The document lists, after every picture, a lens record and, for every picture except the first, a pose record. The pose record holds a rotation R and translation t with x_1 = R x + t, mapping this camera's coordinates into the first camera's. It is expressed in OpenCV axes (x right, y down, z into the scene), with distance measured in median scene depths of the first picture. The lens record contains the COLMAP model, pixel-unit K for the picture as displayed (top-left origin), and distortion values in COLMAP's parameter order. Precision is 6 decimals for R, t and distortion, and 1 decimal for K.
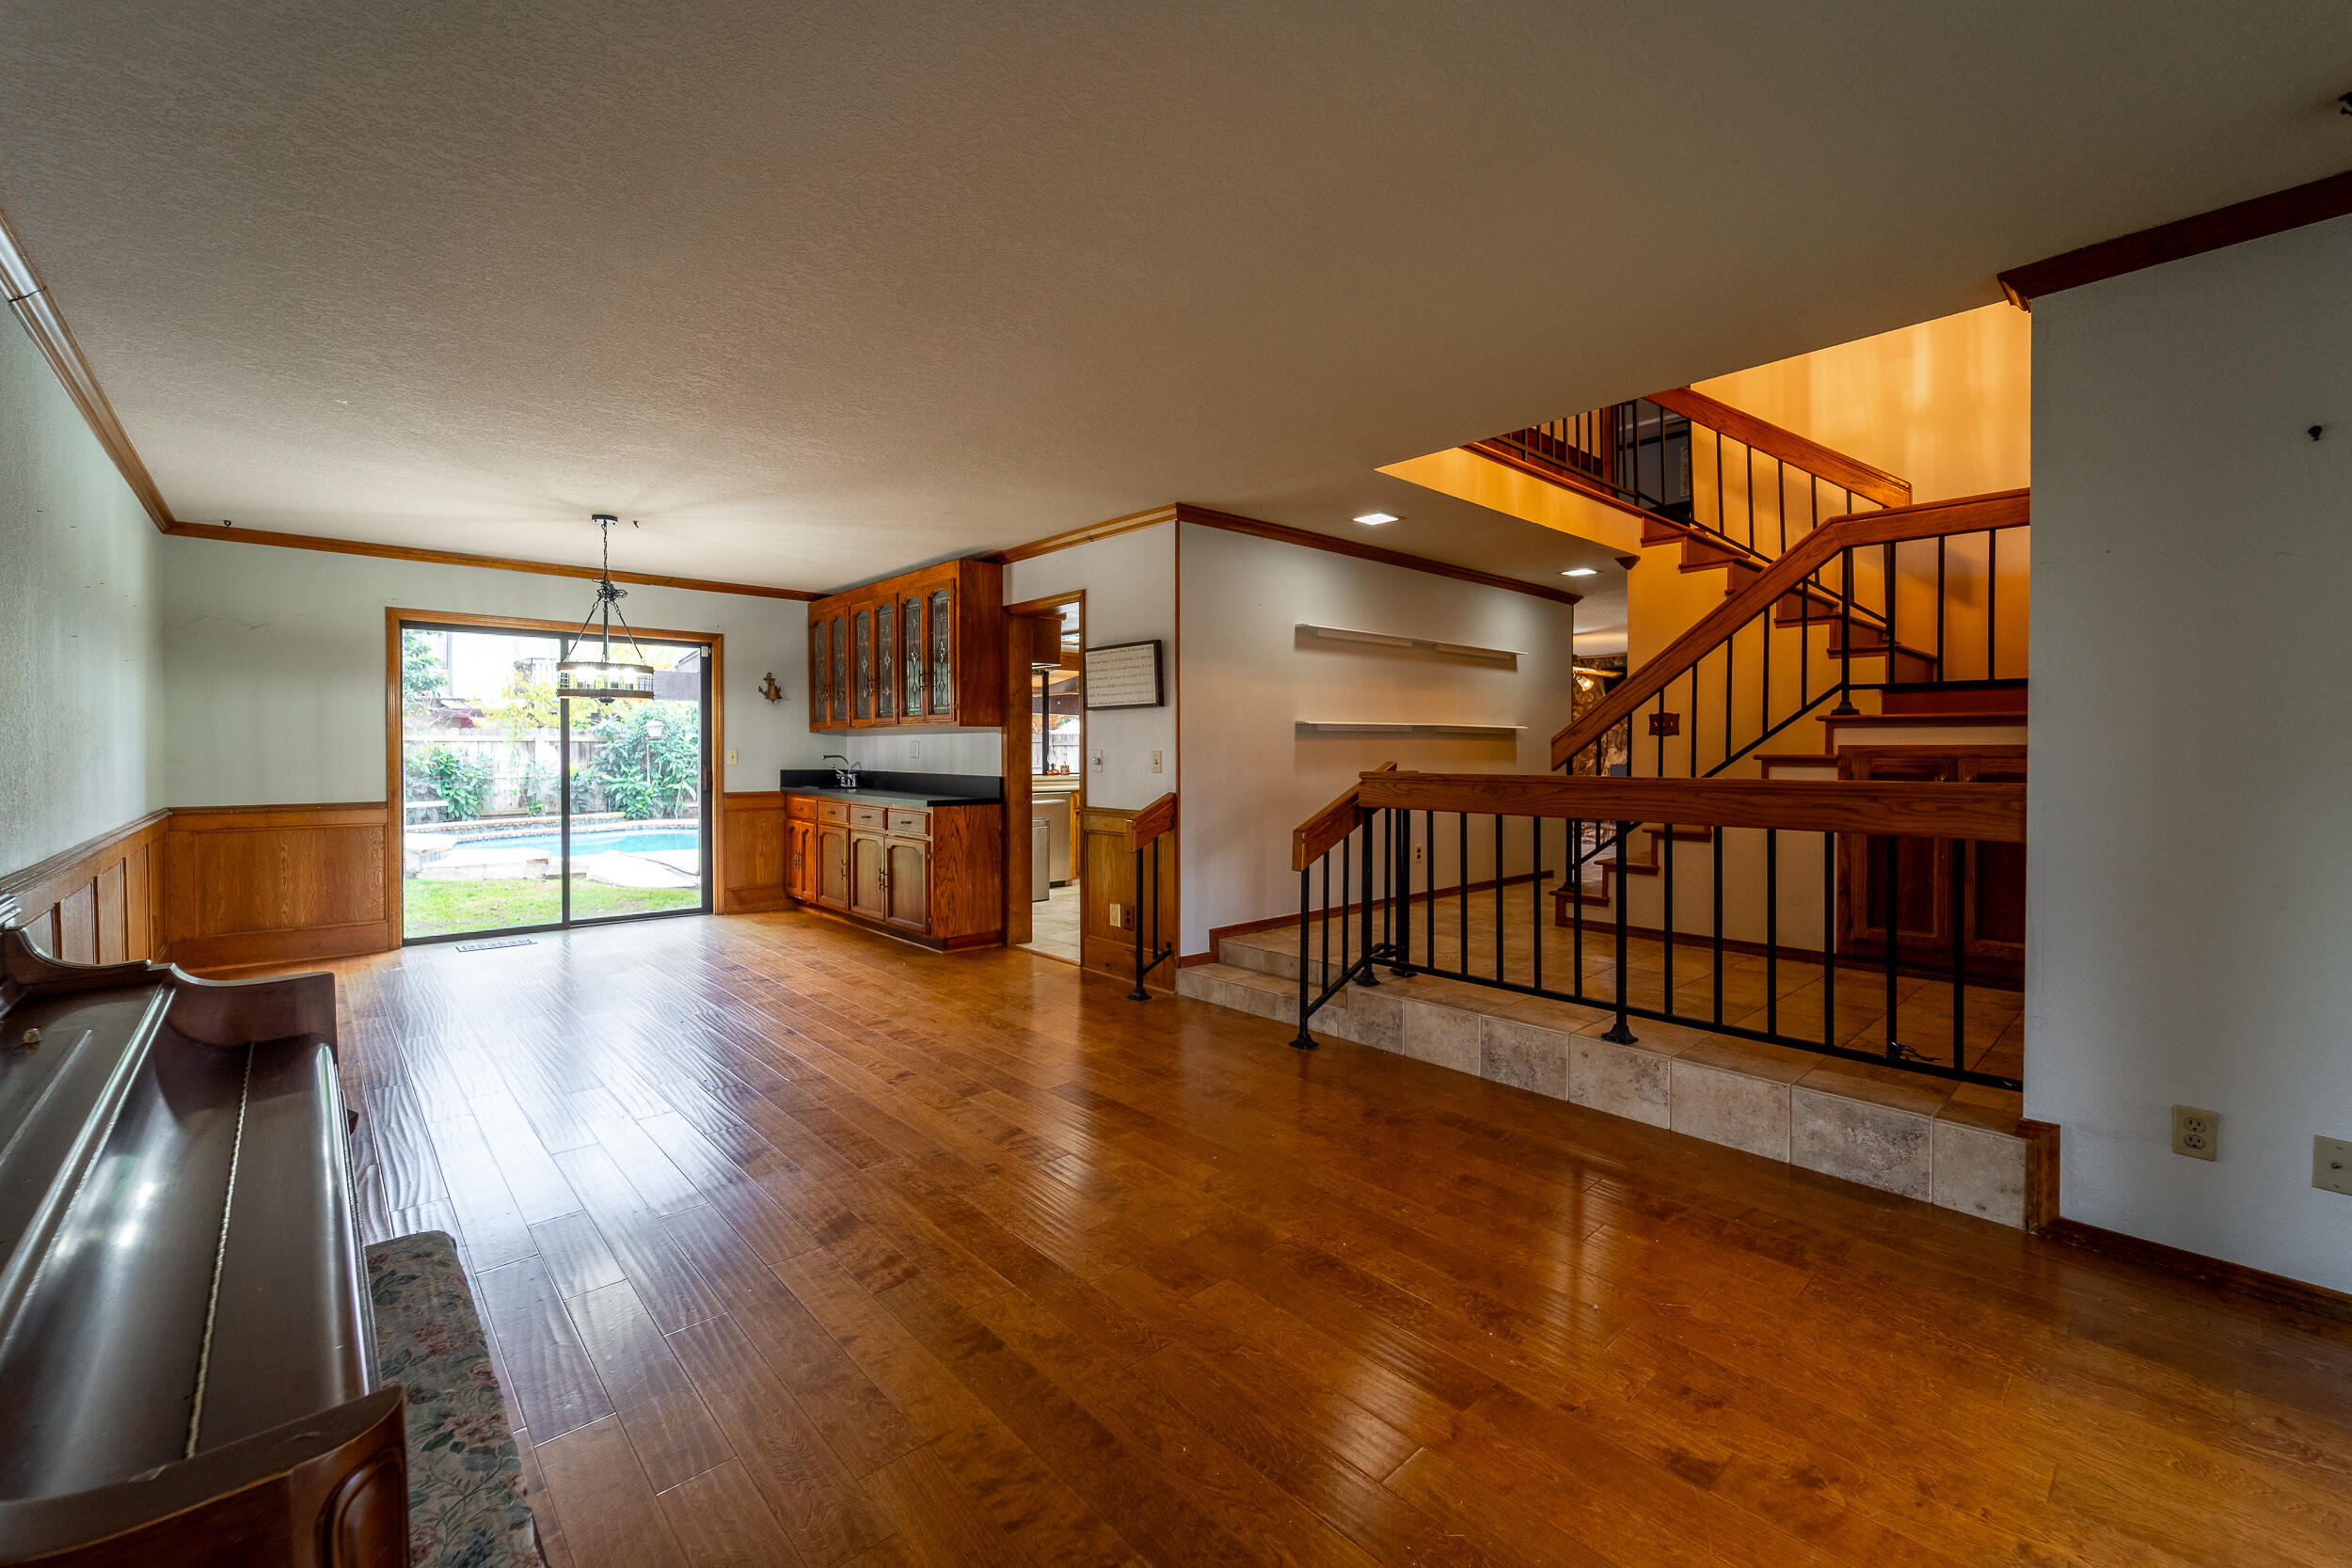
lens RADIAL K [[967.5, 0, 1187.9], [0, 967.5, 757.0], [0, 0, 1]] dist [0.000918, -0.000645]
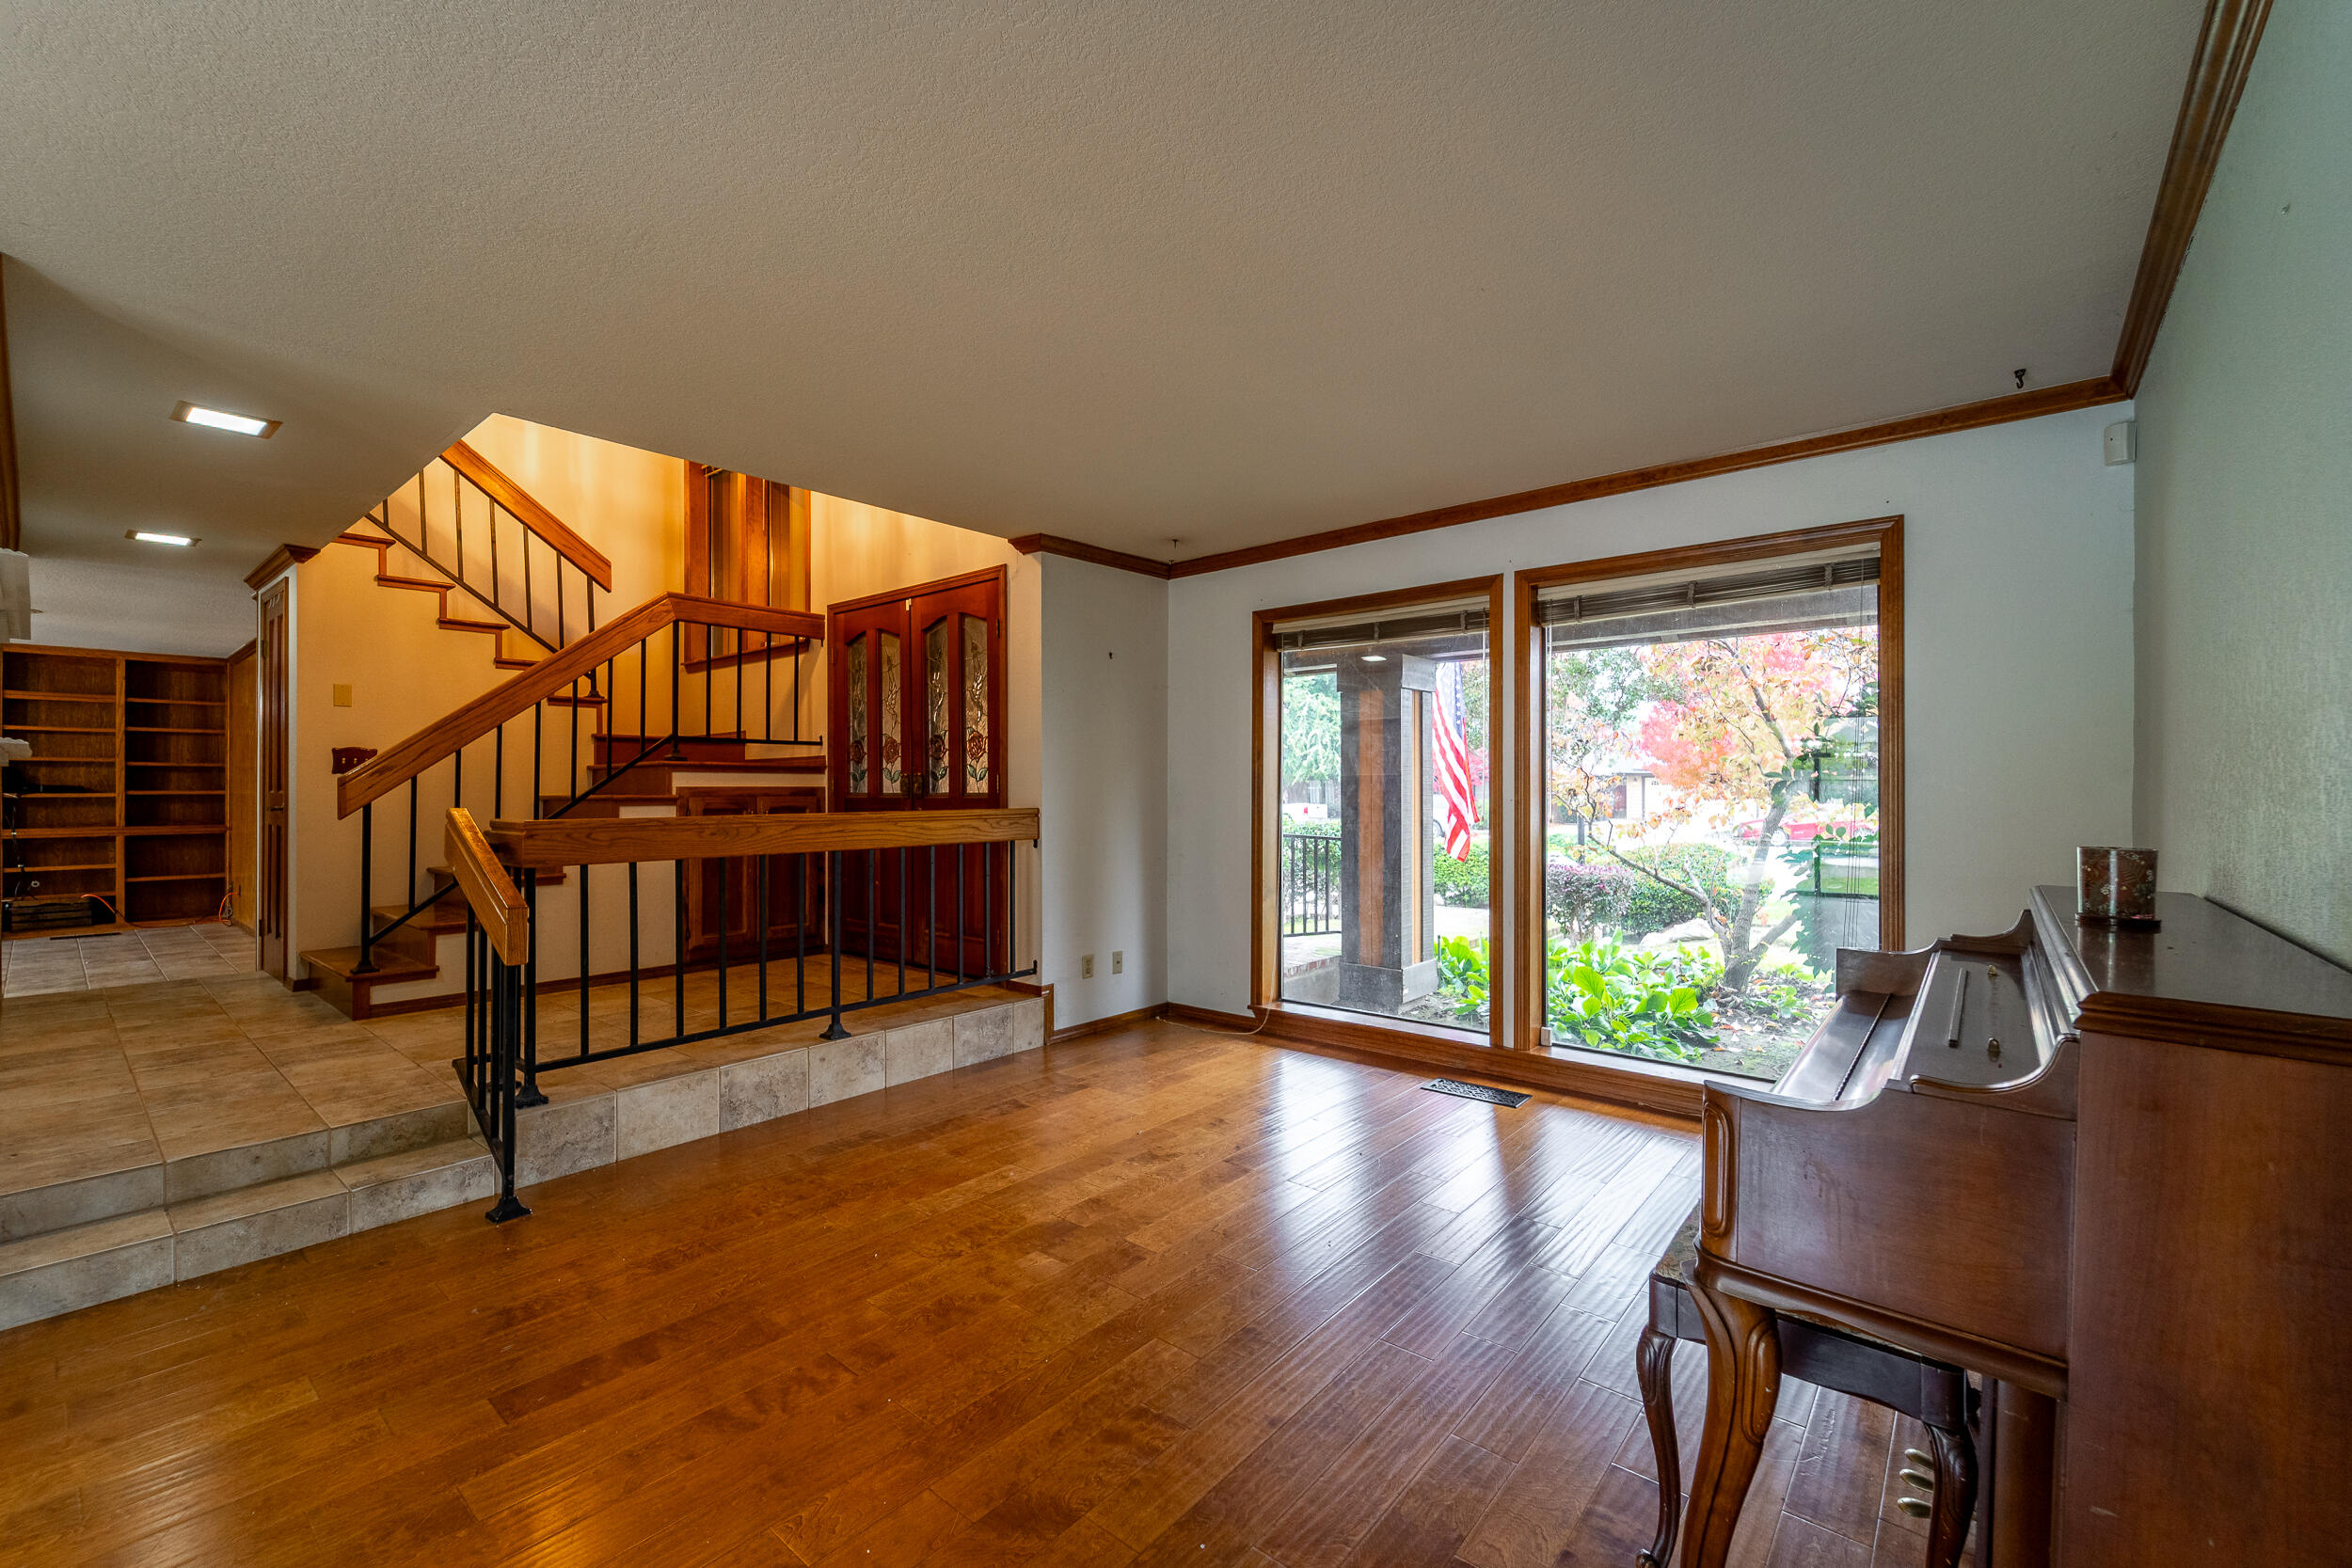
lens RADIAL K [[967.5, 0, 1175.8], [0, 967.5, 787.5], [0, 0, 1]] dist [0.000918, -0.000645]
pose [[-0.128059, 0.000533, 0.991766, -0.461403], [0.011094, 0.999938, 0.000895, -0.004319], [-0.991705, 0.011117, -0.128057, 0.439658]]
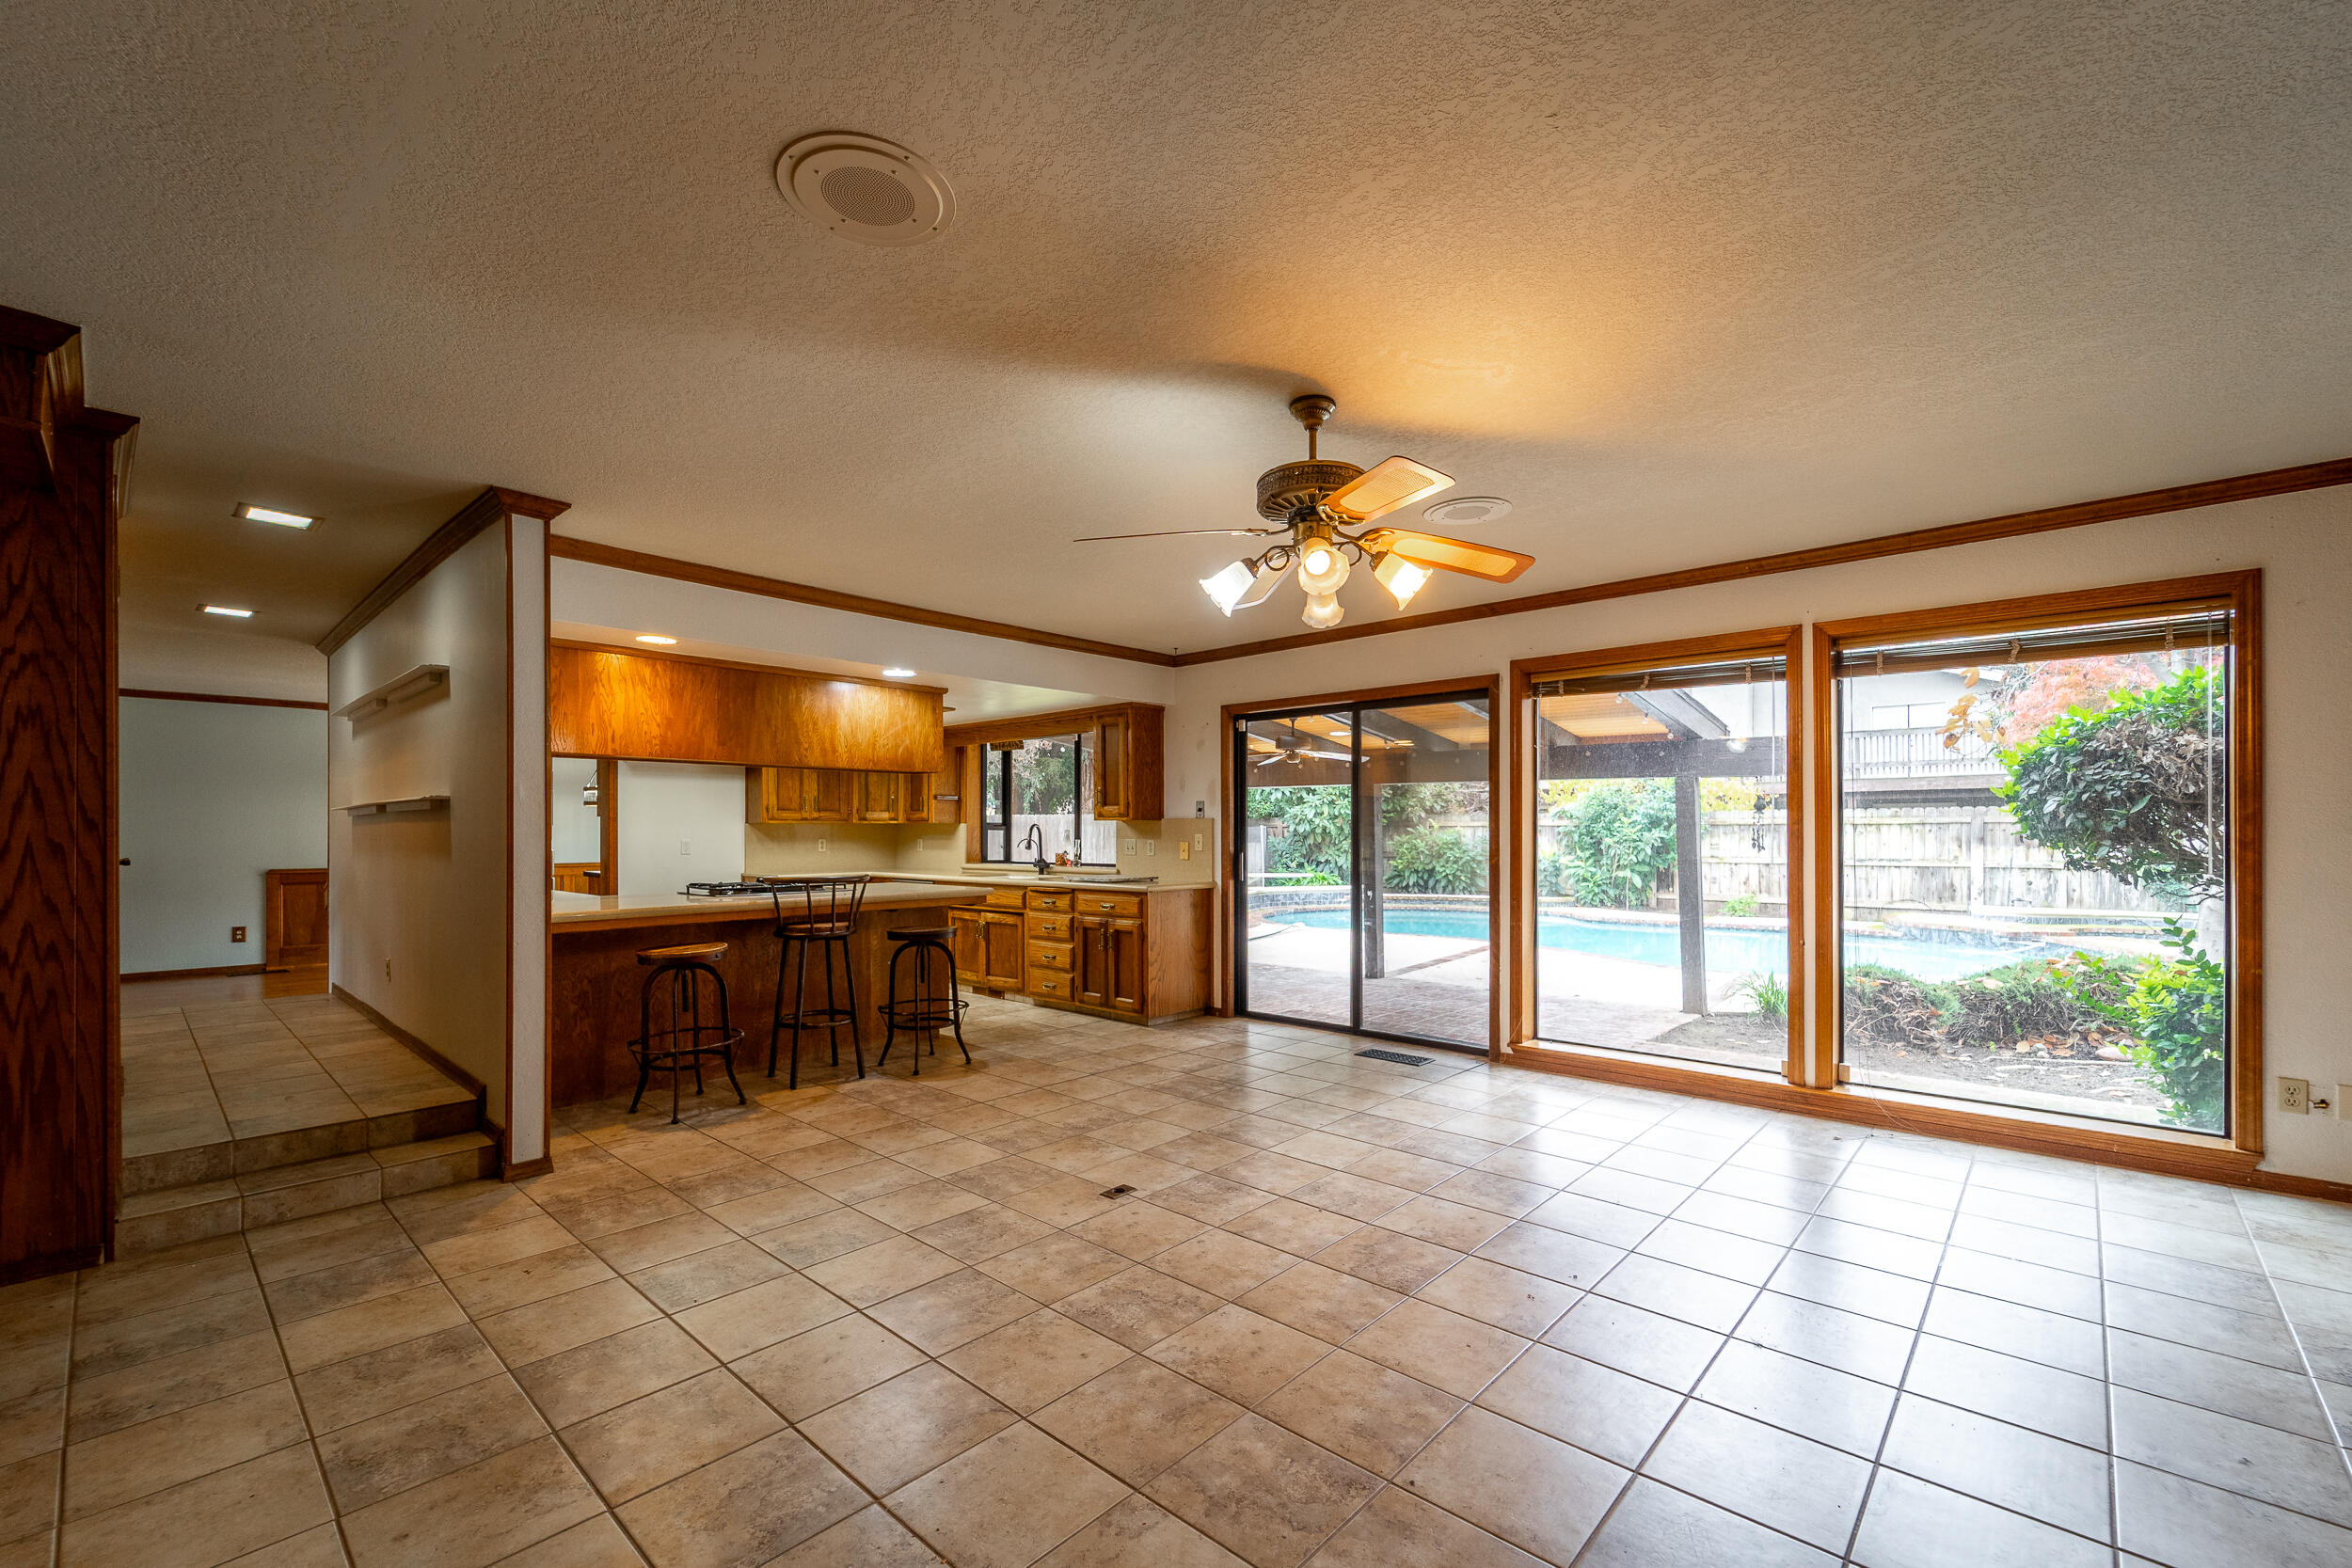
lens RADIAL K [[967.5, 0, 1198.1], [0, 967.5, 829.1], [0, 0, 1]] dist [0.000918, -0.000645]
pose [[0.103473, -0.002330, -0.994630, 1.147640], [-0.009069, 0.999953, -0.003286, -0.017675], [0.994591, 0.009360, 0.103447, 1.715572]]
